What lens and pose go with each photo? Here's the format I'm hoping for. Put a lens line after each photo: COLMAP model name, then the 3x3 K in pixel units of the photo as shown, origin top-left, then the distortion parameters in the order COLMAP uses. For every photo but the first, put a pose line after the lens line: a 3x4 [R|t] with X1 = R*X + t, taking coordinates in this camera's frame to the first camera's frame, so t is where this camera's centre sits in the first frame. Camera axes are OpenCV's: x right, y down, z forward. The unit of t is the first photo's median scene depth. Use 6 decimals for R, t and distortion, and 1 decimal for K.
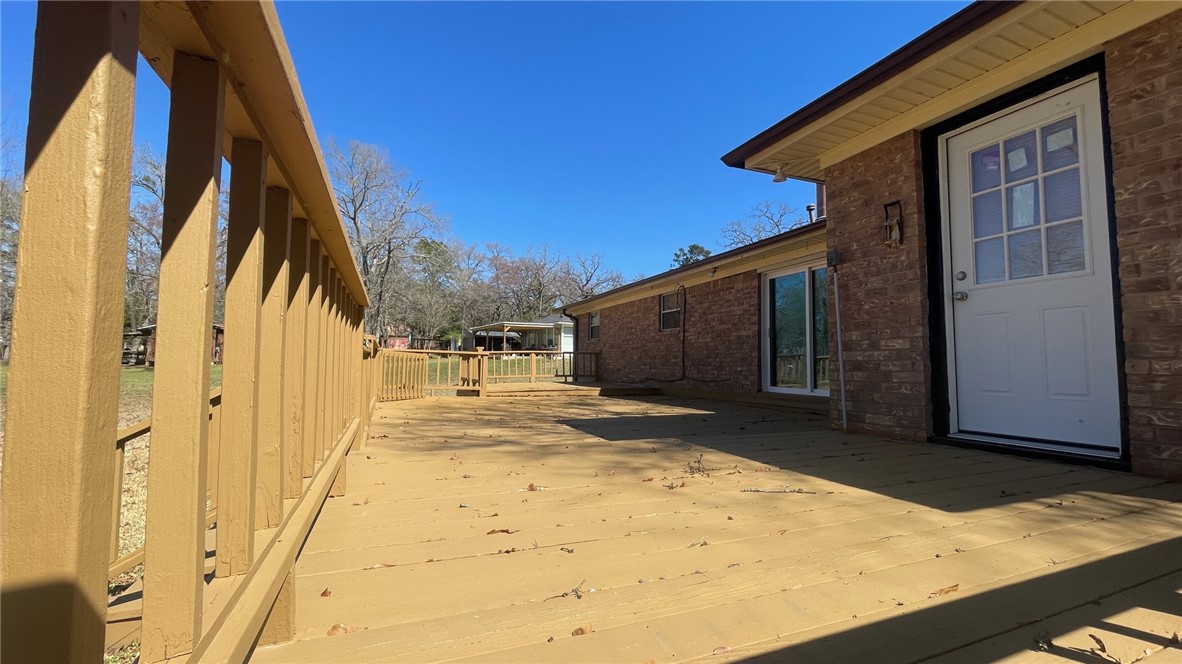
lens RADIAL K [[478.9, 0, 588.5], [0, 478.9, 337.1], [0, 0, 1]] dist [0.001286, 0.000290]
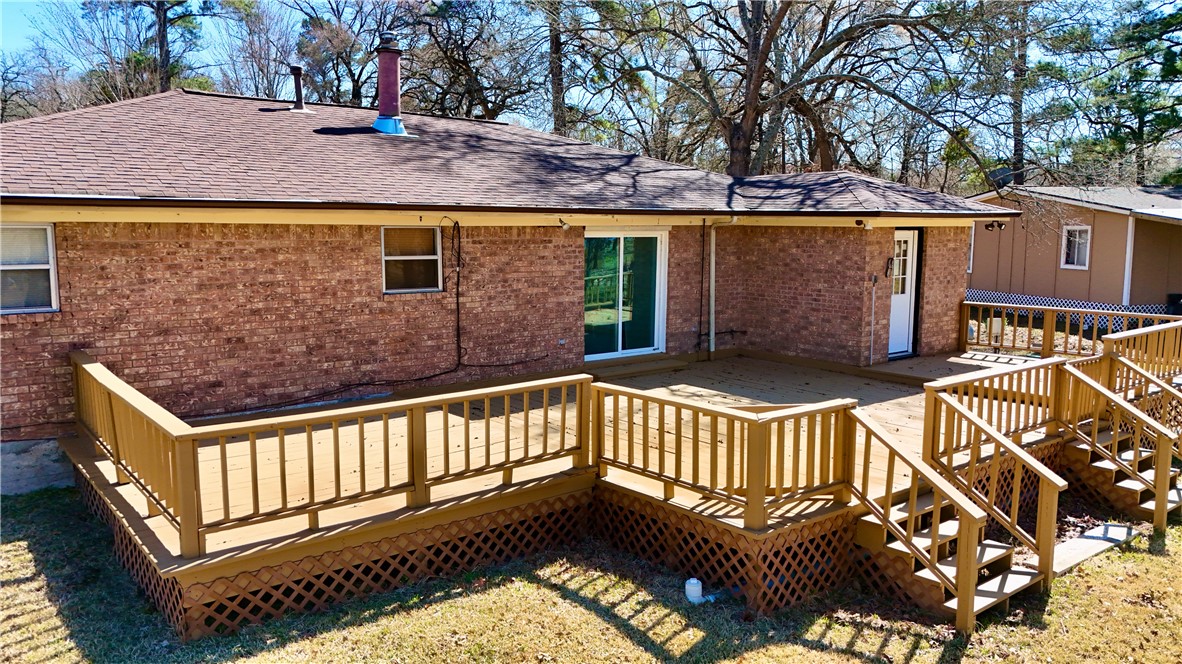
lens RADIAL K [[873.9, 0, 586.5], [0, 873.9, 336.0], [0, 0, 1]] dist [0.051687, -0.028726]
pose [[-0.270459, -0.131231, 0.953745, -1.070525], [-0.060886, 0.991014, 0.119093, -0.119179], [-0.960804, -0.025860, -0.276019, 1.283637]]
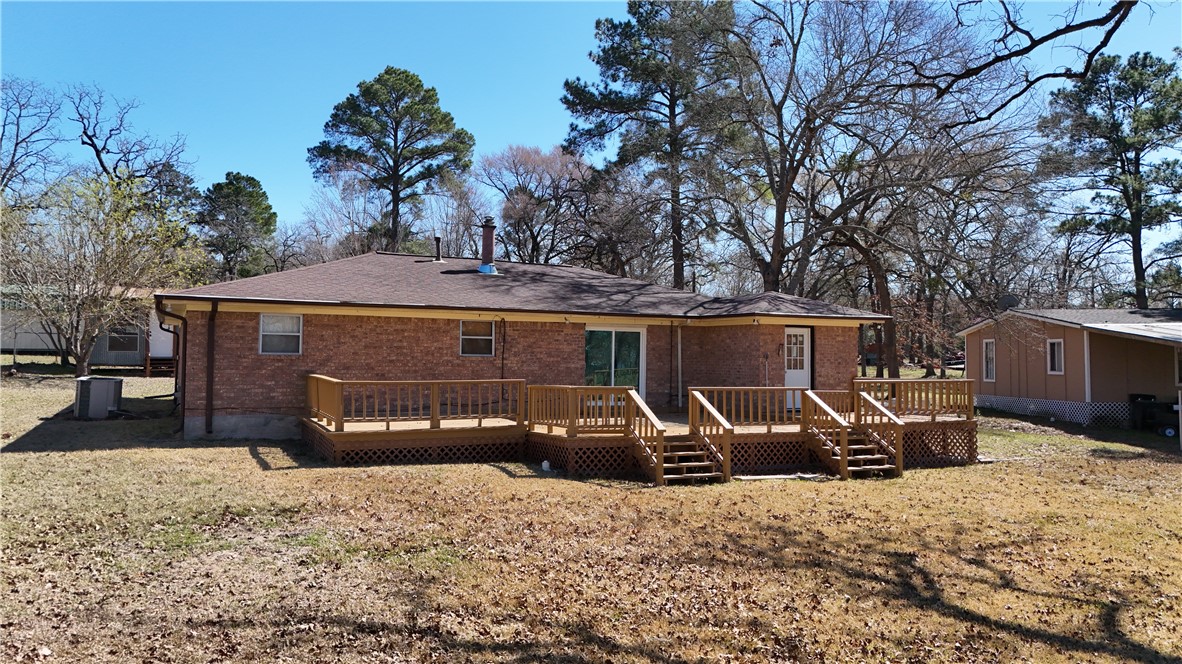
lens RADIAL K [[873.9, 0, 594.4], [0, 873.9, 330.1], [0, 0, 1]] dist [0.051687, -0.028726]
pose [[-0.049162, 0.032569, 0.998260, -2.092016], [-0.066021, 0.997176, -0.035785, -0.023366], [-0.996606, -0.067665, -0.046873, 0.983872]]
